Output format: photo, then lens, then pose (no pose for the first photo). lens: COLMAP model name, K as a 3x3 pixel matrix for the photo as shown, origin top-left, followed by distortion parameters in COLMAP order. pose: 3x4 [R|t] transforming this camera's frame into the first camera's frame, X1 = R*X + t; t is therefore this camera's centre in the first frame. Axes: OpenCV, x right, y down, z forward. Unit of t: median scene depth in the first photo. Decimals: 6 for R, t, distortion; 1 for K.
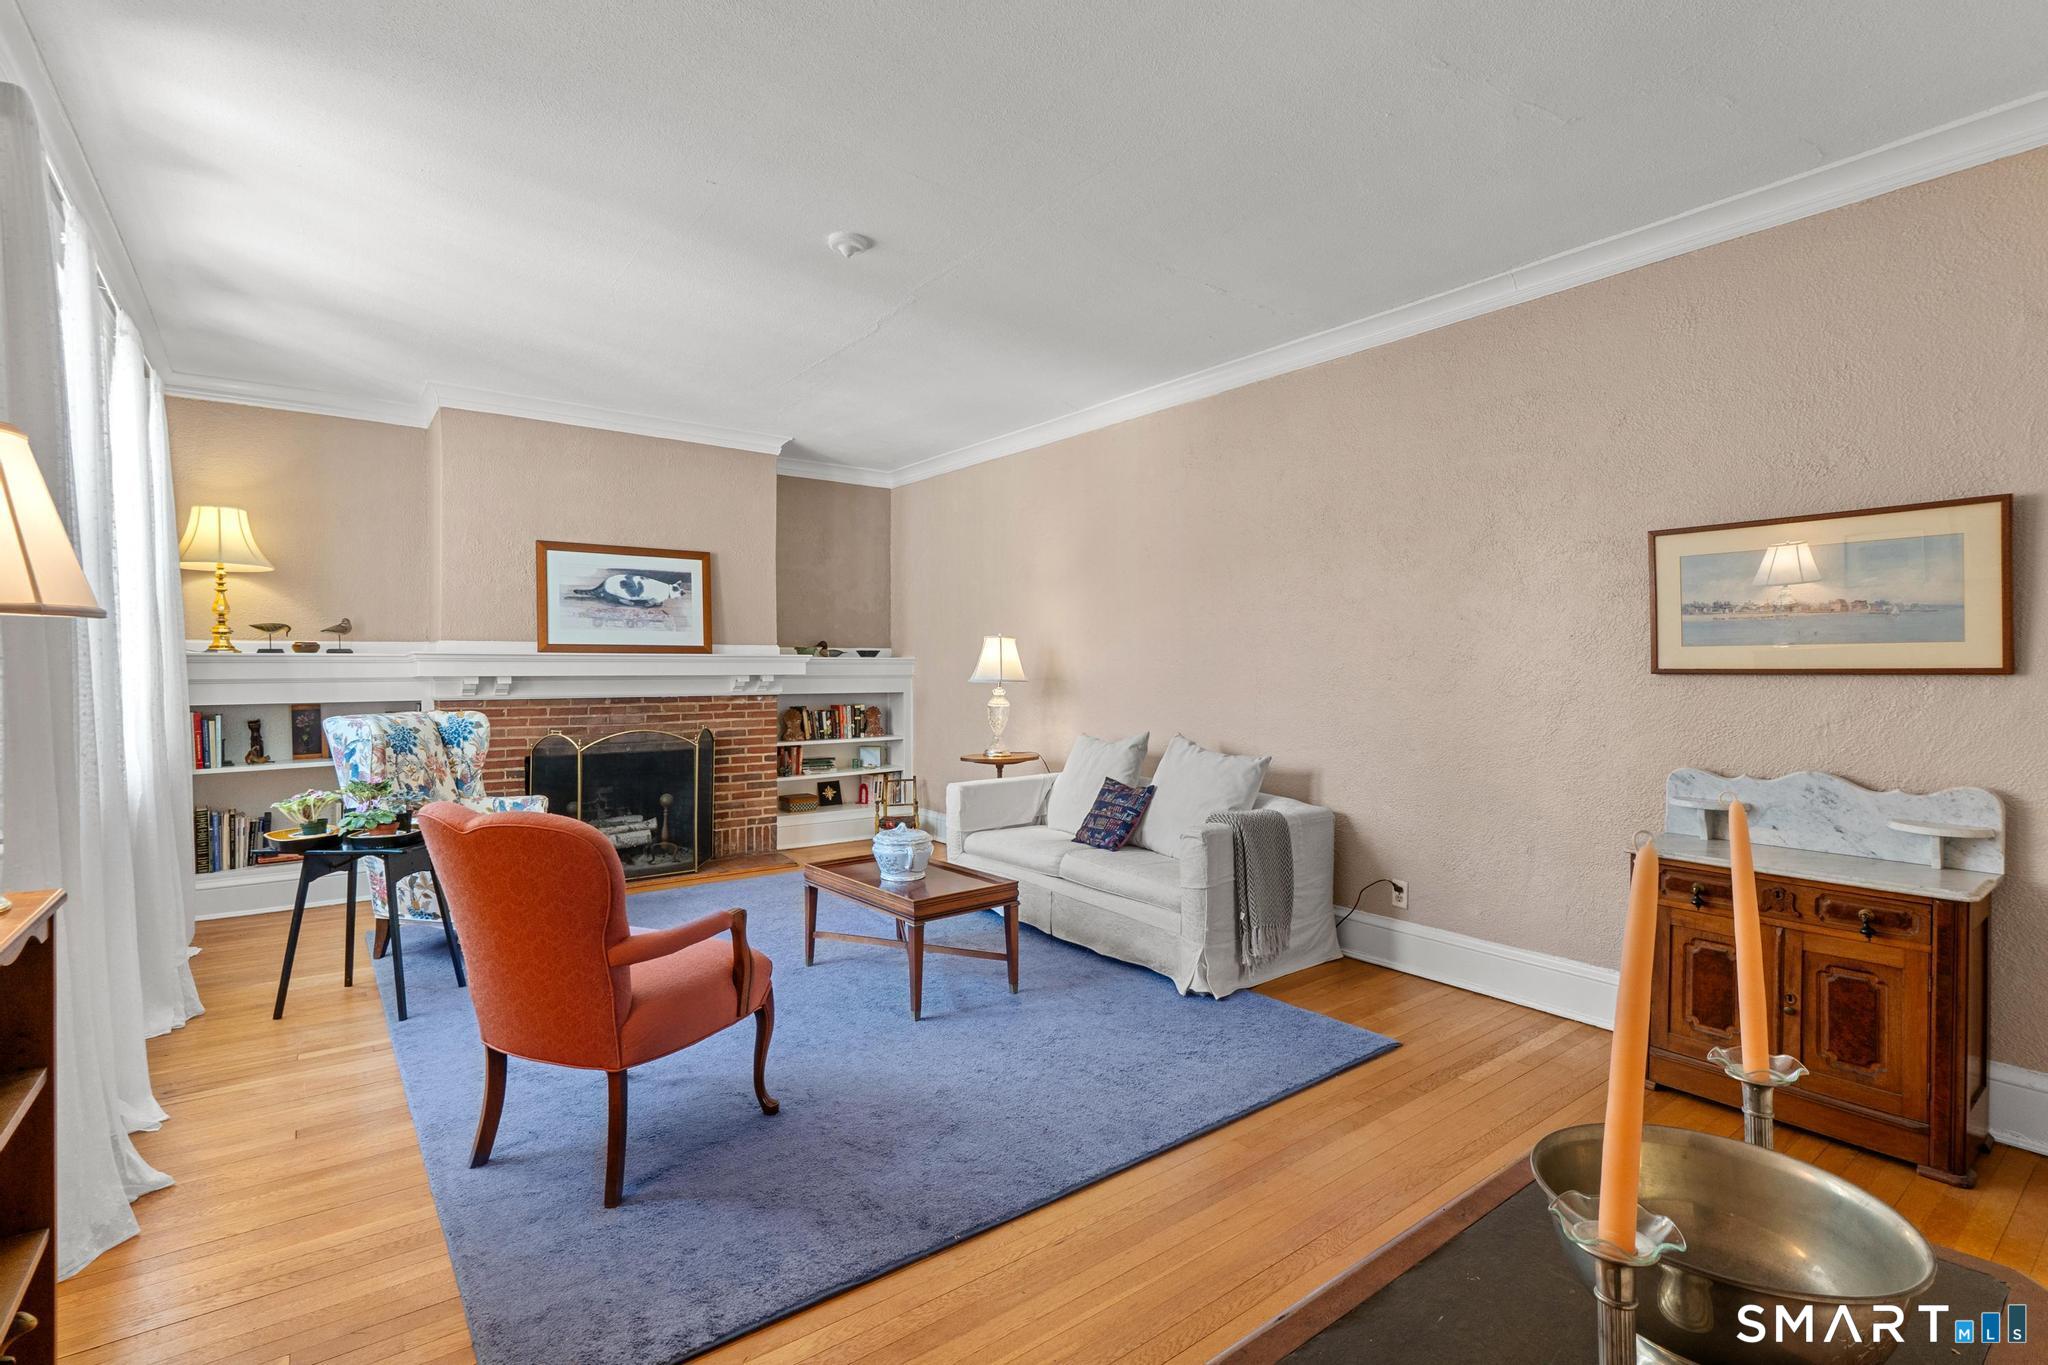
lens RADIAL K [[929.6, 0, 1017.7], [0, 929.6, 669.2], [0, 0, 1]] dist [-0.000795, -0.013020]
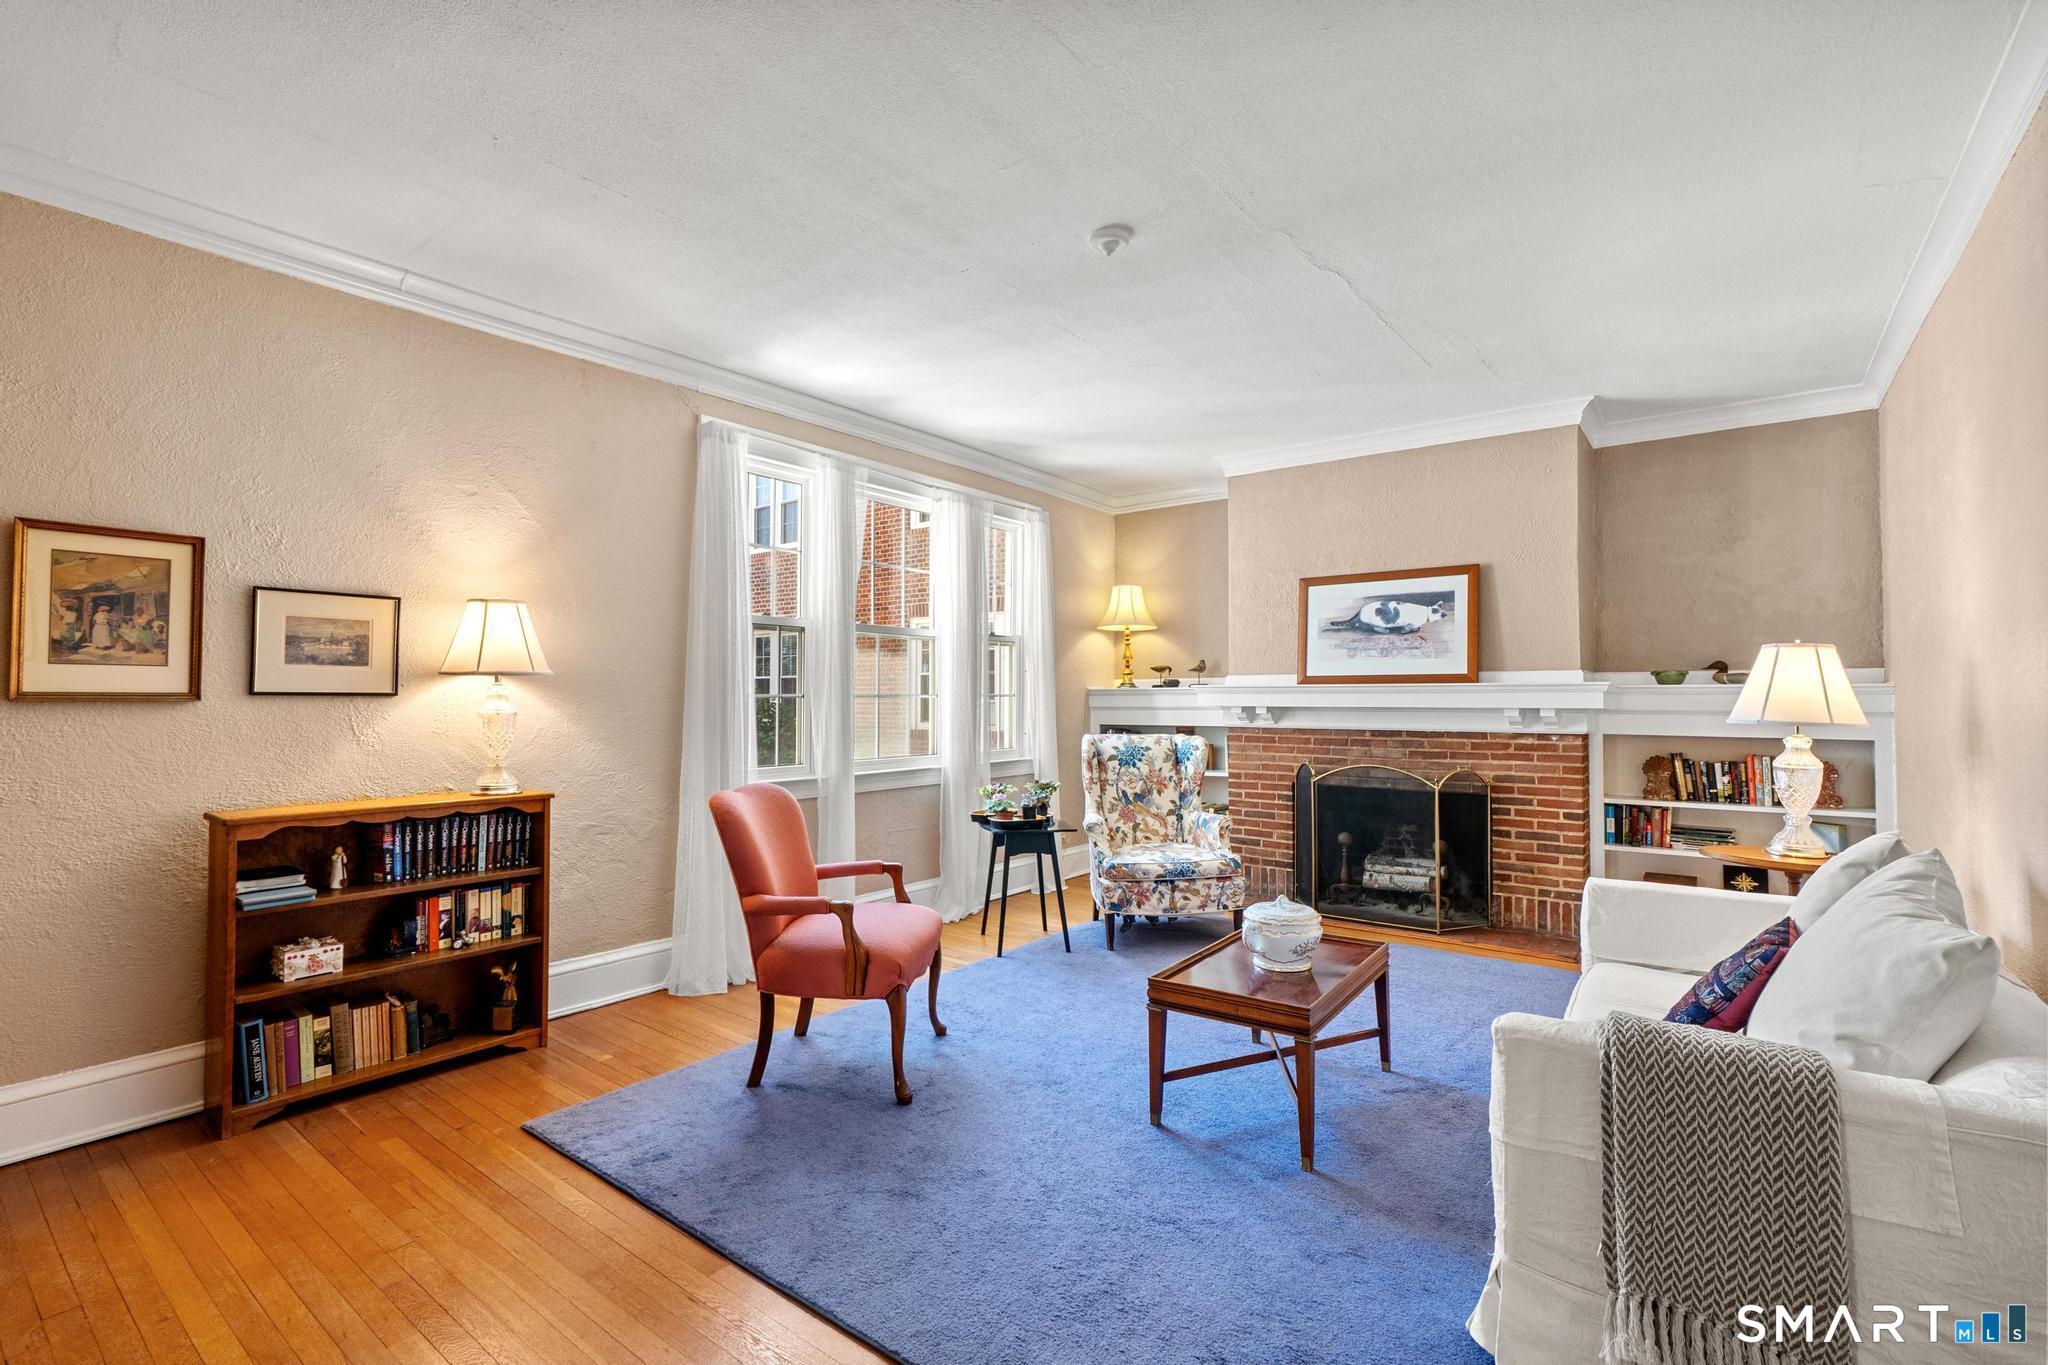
lens RADIAL K [[929.6, 0, 1017.7], [0, 929.6, 669.2], [0, 0, 1]] dist [-0.000795, -0.013020]
pose [[0.269758, -0.029066, -0.962489, 0.386130], [-0.002708, 0.999517, -0.030943, -0.001612], [0.962924, 0.010953, 0.269549, 0.376751]]
